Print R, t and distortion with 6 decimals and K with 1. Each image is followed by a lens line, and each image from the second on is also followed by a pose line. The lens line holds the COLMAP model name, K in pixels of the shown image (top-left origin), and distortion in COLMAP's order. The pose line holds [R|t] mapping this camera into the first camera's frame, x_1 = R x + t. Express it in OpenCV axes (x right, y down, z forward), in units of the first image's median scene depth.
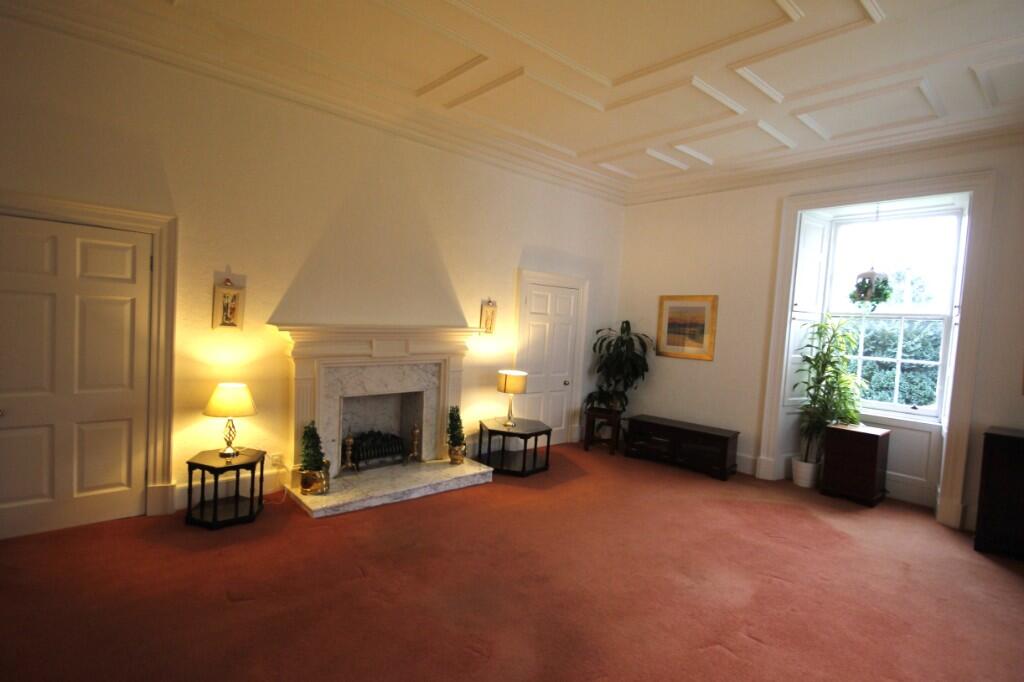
lens RADIAL K [[499.8, 0, 510.2], [0, 499.8, 342.1], [0, 0, 1]] dist [0.000677, -0.000281]
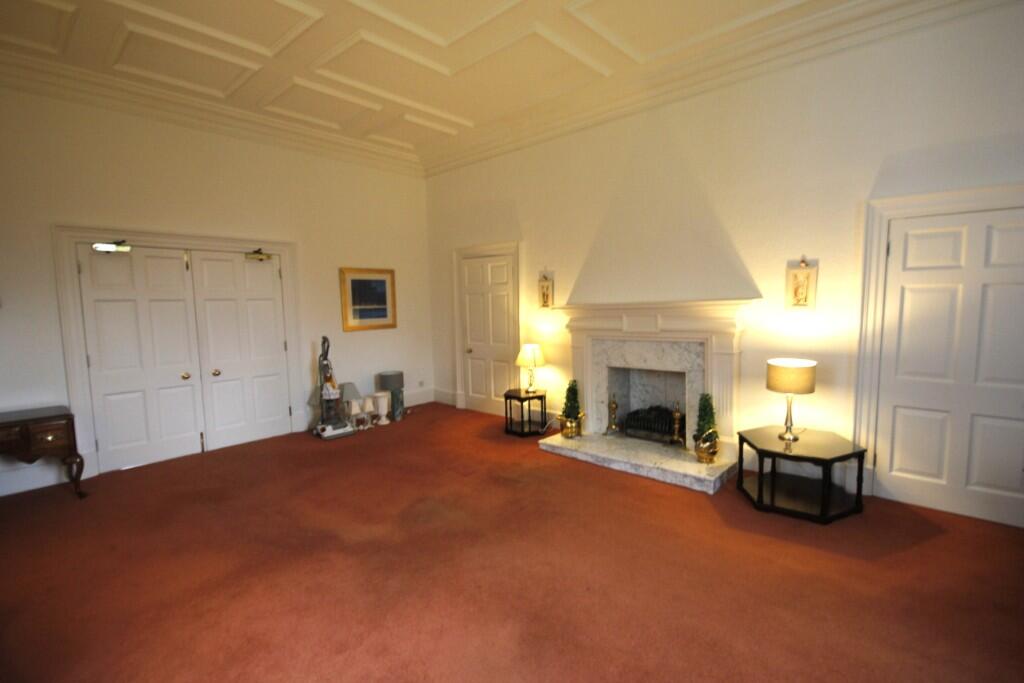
lens RADIAL K [[472.0, 0, 513.7], [0, 472.0, 342.4], [0, 0, 1]] dist [0.000815, 0.000375]
pose [[0.122202, 0.034533, -0.991904, 0.657431], [-0.021720, 0.999248, 0.032113, 0.023568], [0.992268, 0.017620, 0.122860, 0.600362]]
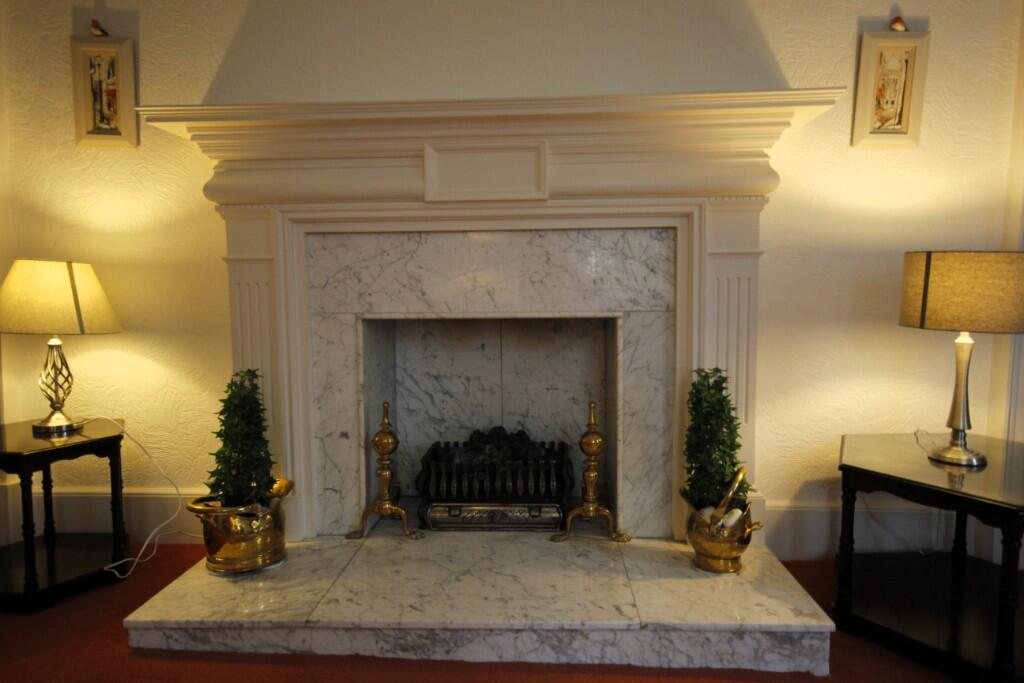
lens RADIAL K [[695.5, 0, 516.1], [0, 695.5, 344.8], [0, 0, 1]] dist [0.015902, 0.005633]
pose [[0.731884, 0.008645, -0.681374, 0.084999], [-0.002241, 0.999945, 0.010279, 0.114278], [0.681425, -0.005996, 0.731863, 0.650023]]
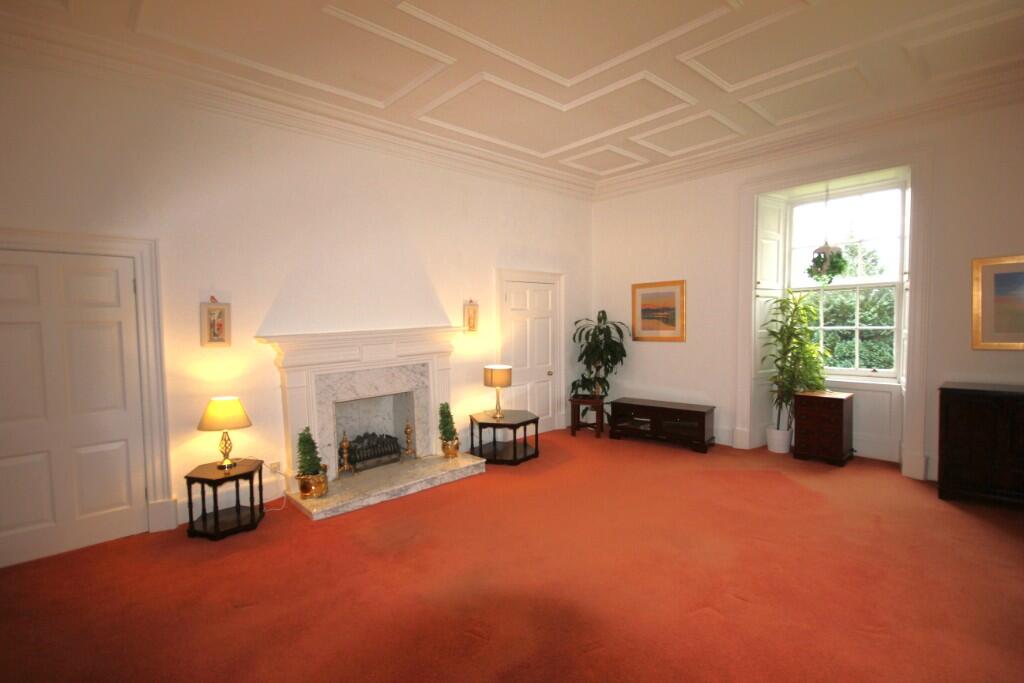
lens RADIAL K [[472.0, 0, 510.8], [0, 472.0, 342.0], [0, 0, 1]] dist [0.000815, 0.000375]
pose [[0.996841, -0.074918, 0.026363, 0.010975], [0.074860, 0.997189, 0.003168, 0.008391], [-0.026526, -0.001185, 0.999647, 0.010905]]
